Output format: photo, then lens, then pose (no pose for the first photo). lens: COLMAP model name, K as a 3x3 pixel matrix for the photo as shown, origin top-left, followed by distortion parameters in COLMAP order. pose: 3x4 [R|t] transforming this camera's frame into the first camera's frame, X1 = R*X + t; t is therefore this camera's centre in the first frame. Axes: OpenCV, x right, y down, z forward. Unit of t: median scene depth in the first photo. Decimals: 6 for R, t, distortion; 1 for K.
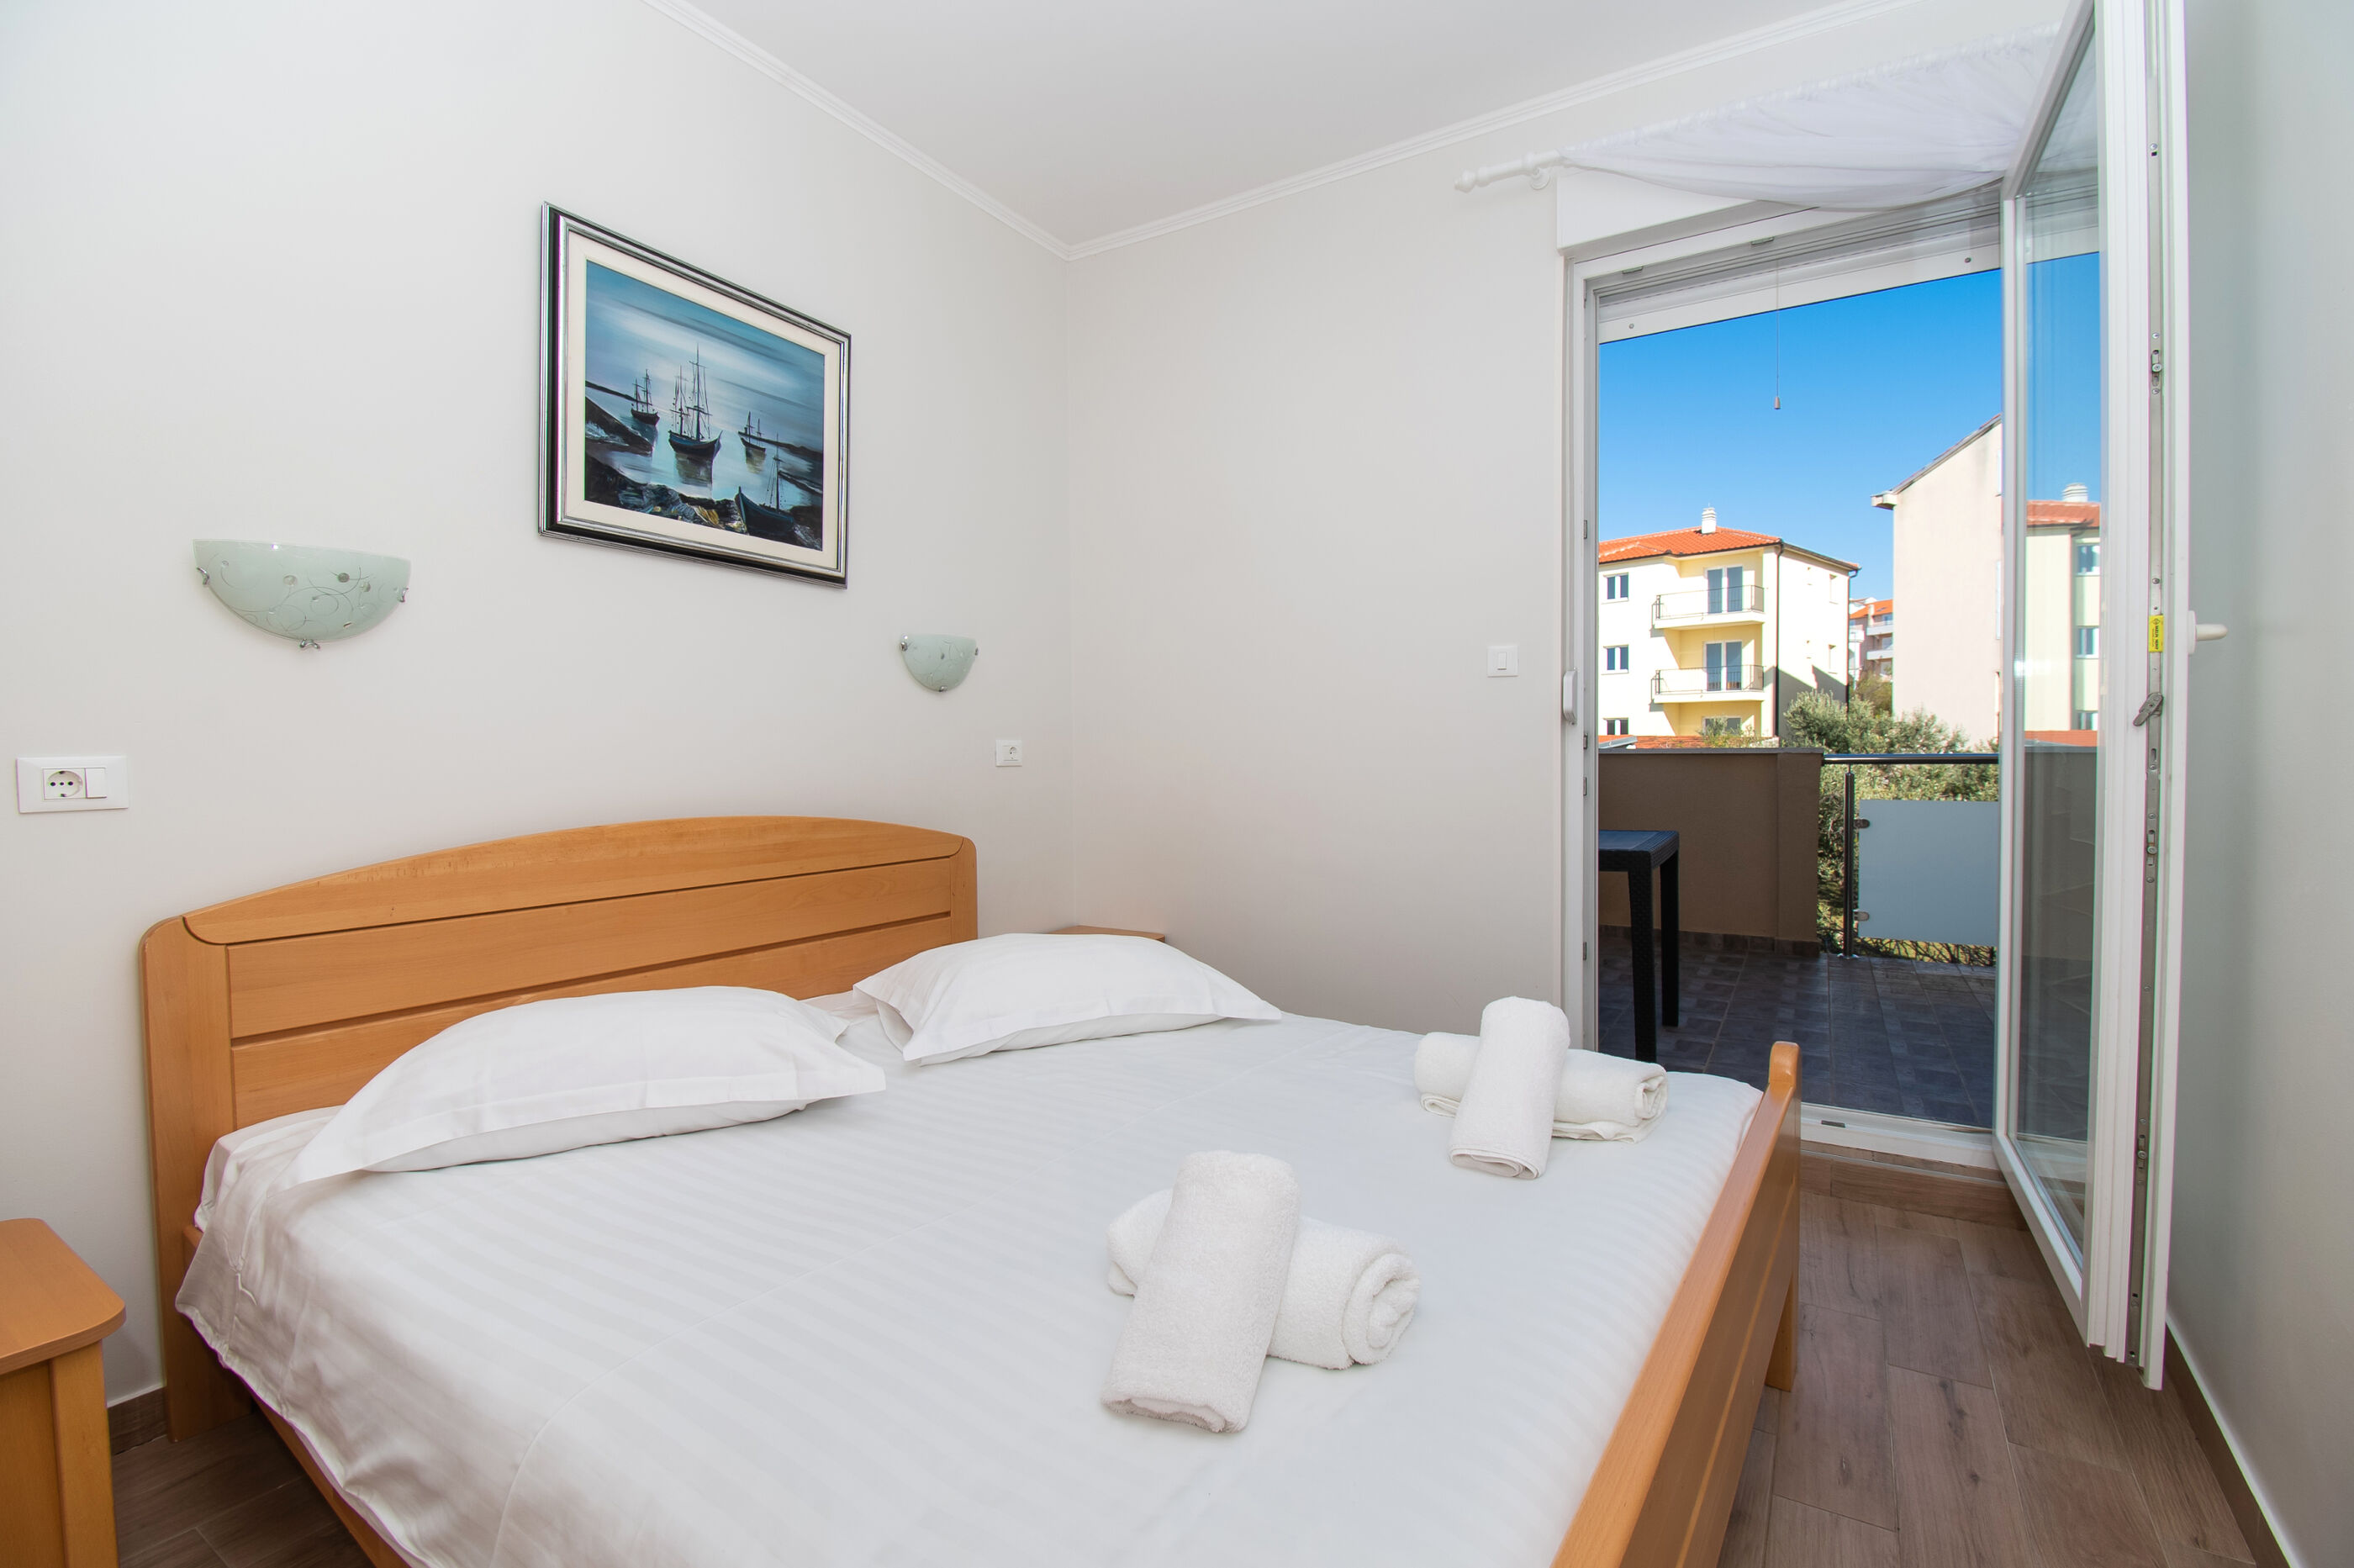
lens RADIAL K [[1065.0, 0, 1172.3], [0, 1065.0, 785.7], [0, 0, 1]] dist [-0.010409, -0.001890]
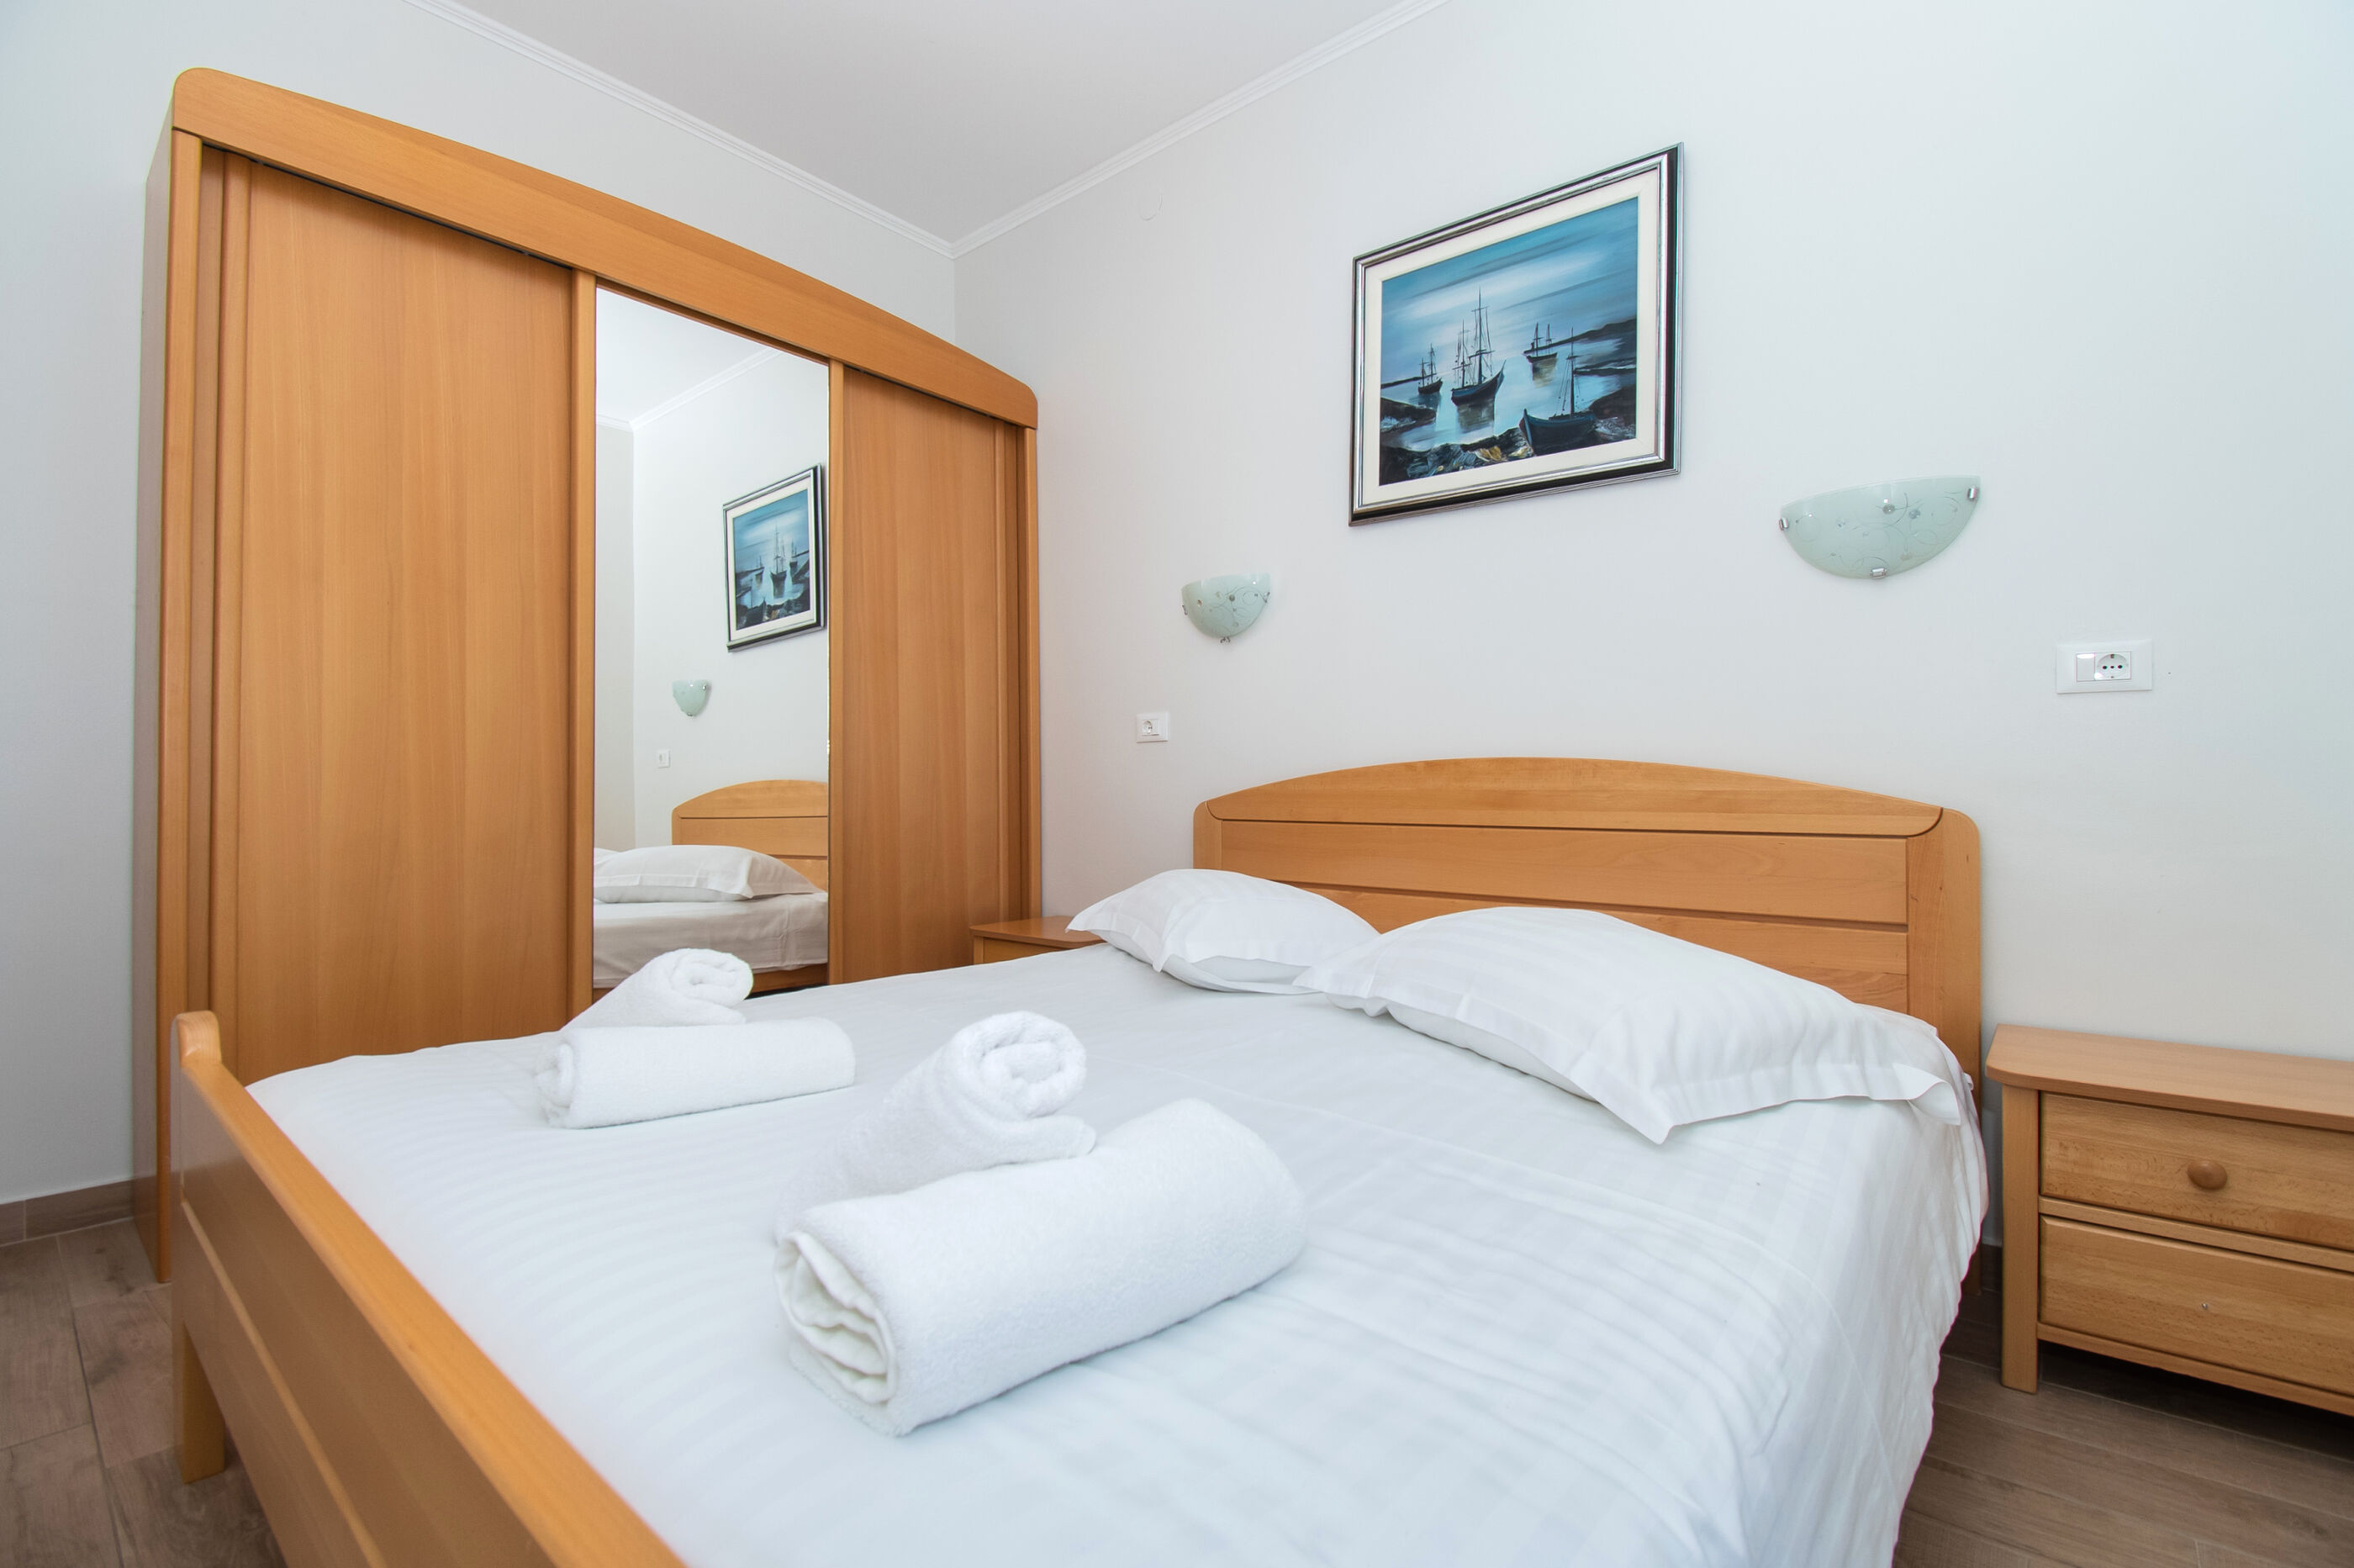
lens RADIAL K [[1065.0, 0, 1158.5], [0, 1065.0, 713.1], [0, 0, 1]] dist [-0.010409, -0.001890]
pose [[-0.154683, -0.004492, -0.987954, 0.598019], [0.015067, 0.999863, -0.006905, -0.009452], [0.987849, -0.015954, -0.154594, 0.847772]]
